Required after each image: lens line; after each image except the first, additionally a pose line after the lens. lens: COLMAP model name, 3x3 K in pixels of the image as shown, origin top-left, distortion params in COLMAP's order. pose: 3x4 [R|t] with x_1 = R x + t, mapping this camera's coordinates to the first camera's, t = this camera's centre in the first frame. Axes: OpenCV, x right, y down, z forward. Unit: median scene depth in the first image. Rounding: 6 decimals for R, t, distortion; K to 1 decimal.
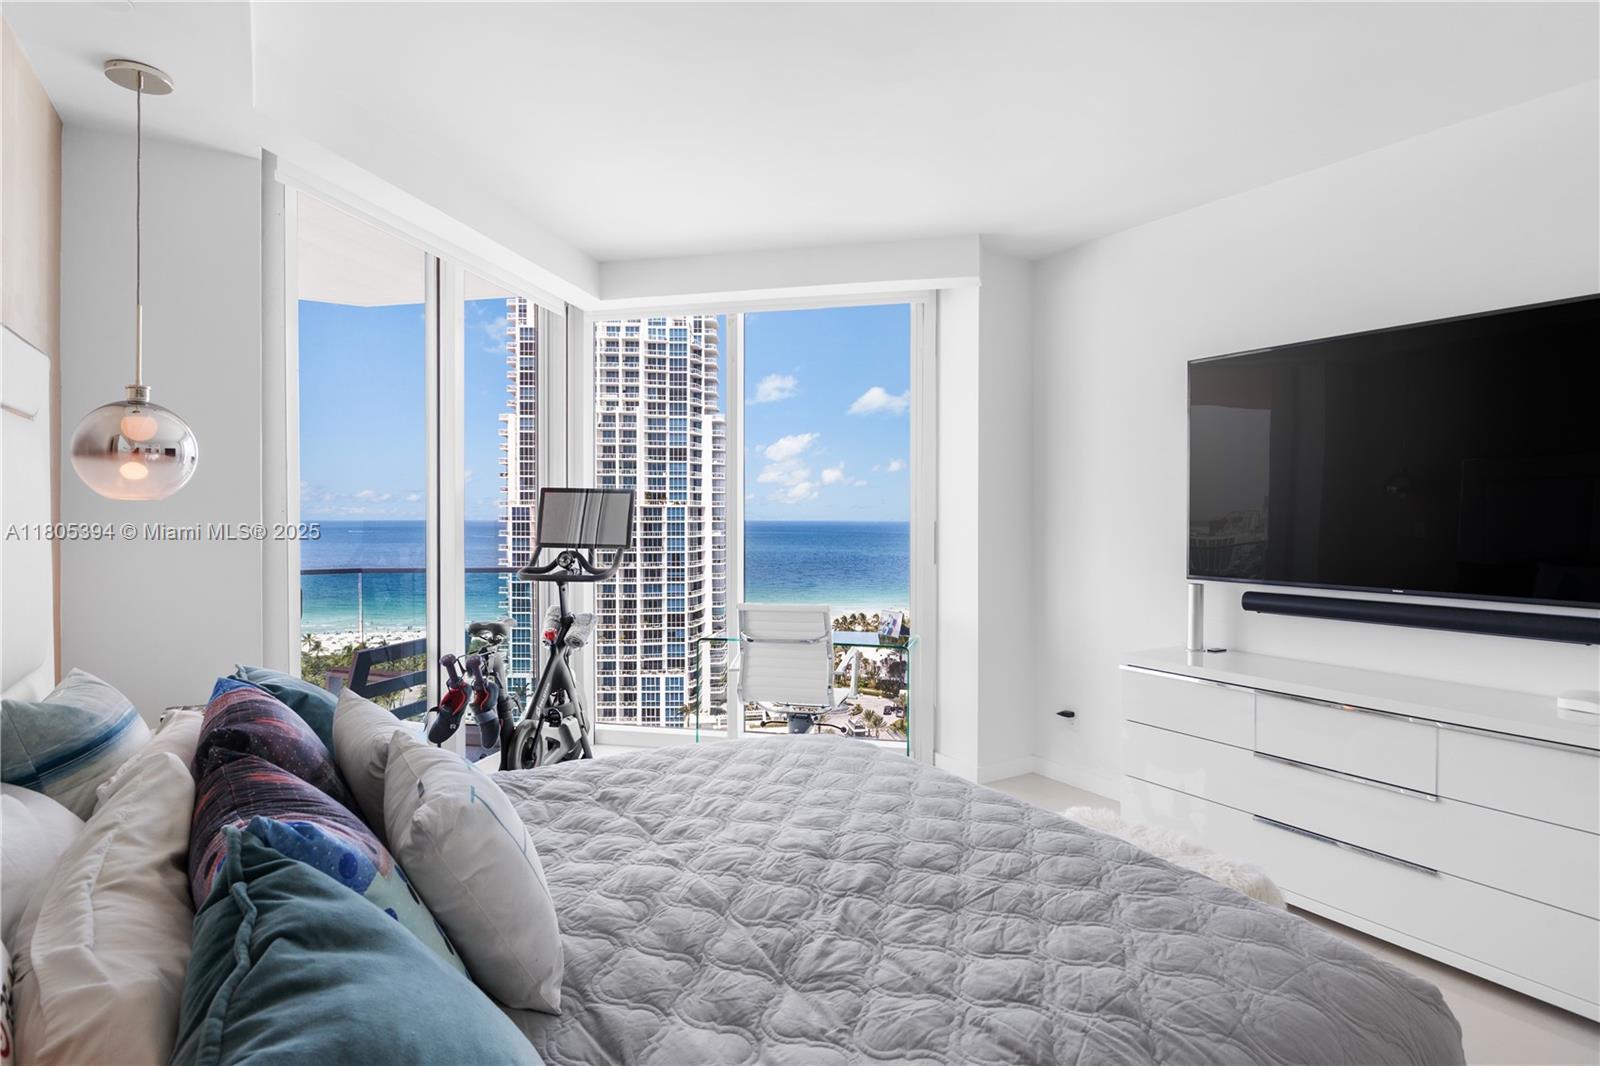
lens RADIAL K [[848.6, 0, 796.2], [0, 848.6, 527.2], [0, 0, 1]] dist [-0.011885, 0.001075]
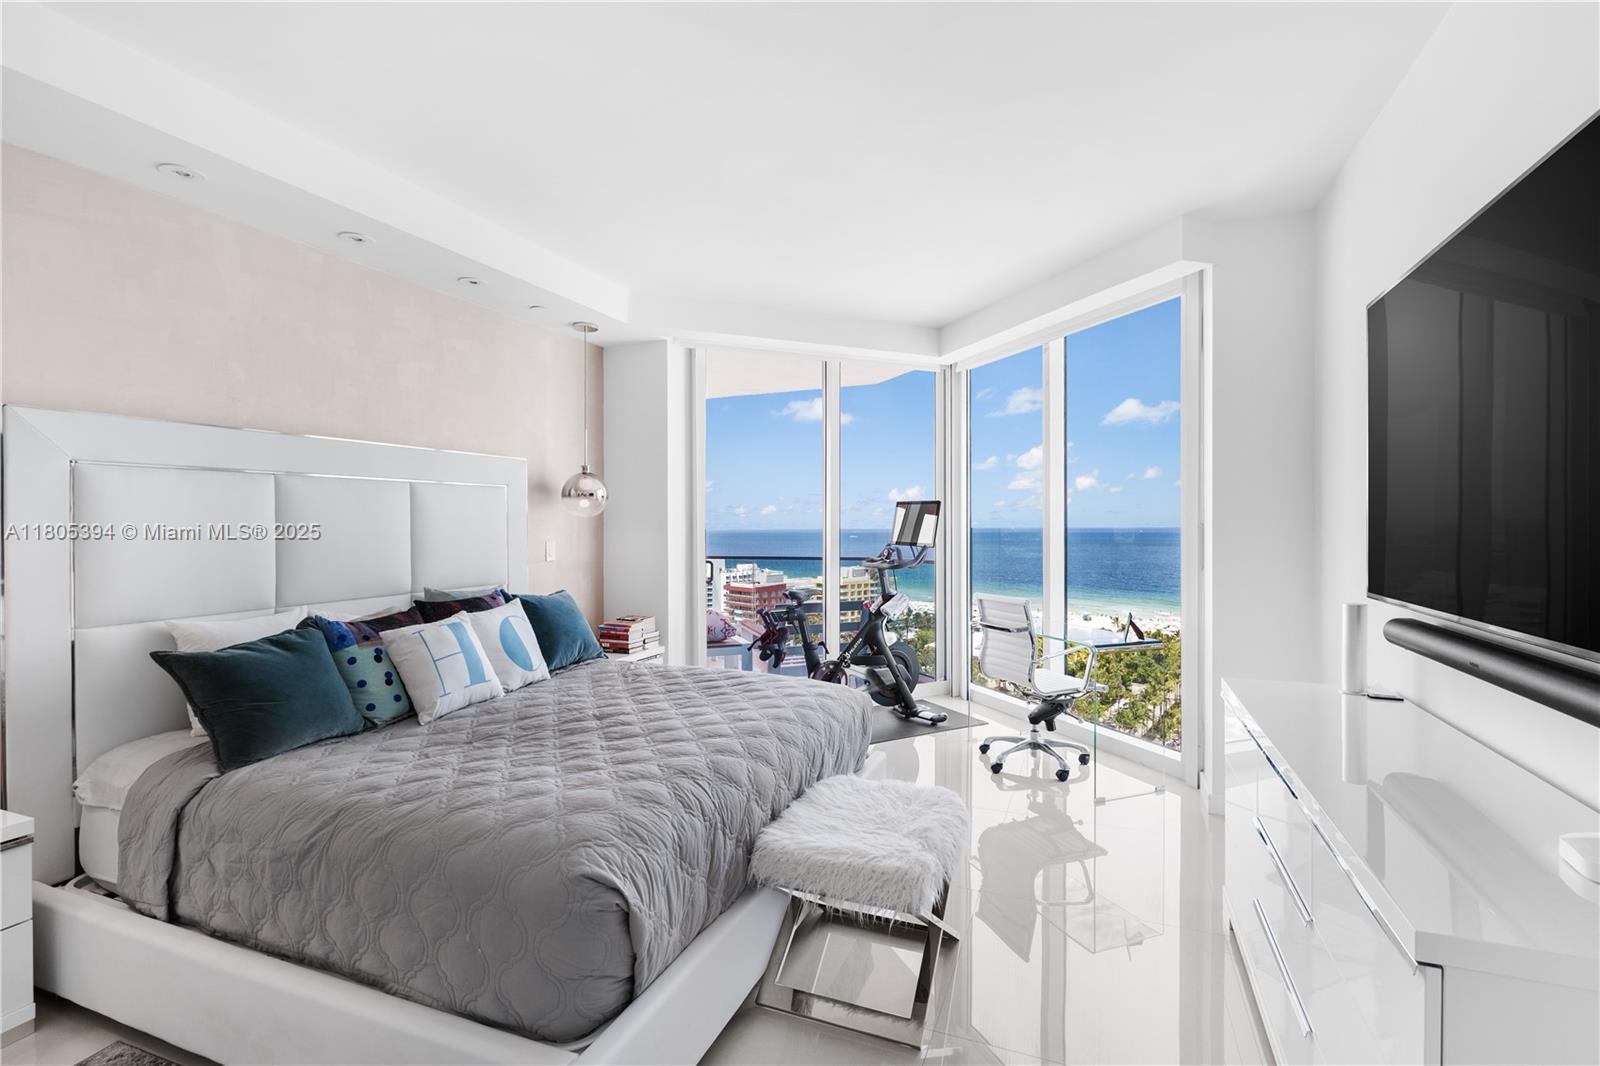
lens RADIAL K [[728.0, 0, 807.8], [0, 728.0, 529.5], [0, 0, 1]] dist [-0.012215, 0.000277]
pose [[0.591173, 0.001597, -0.806543, 0.622889], [-0.004984, 0.999986, -0.001674, 0.001068], [0.806529, 0.005010, 0.591173, 0.192189]]
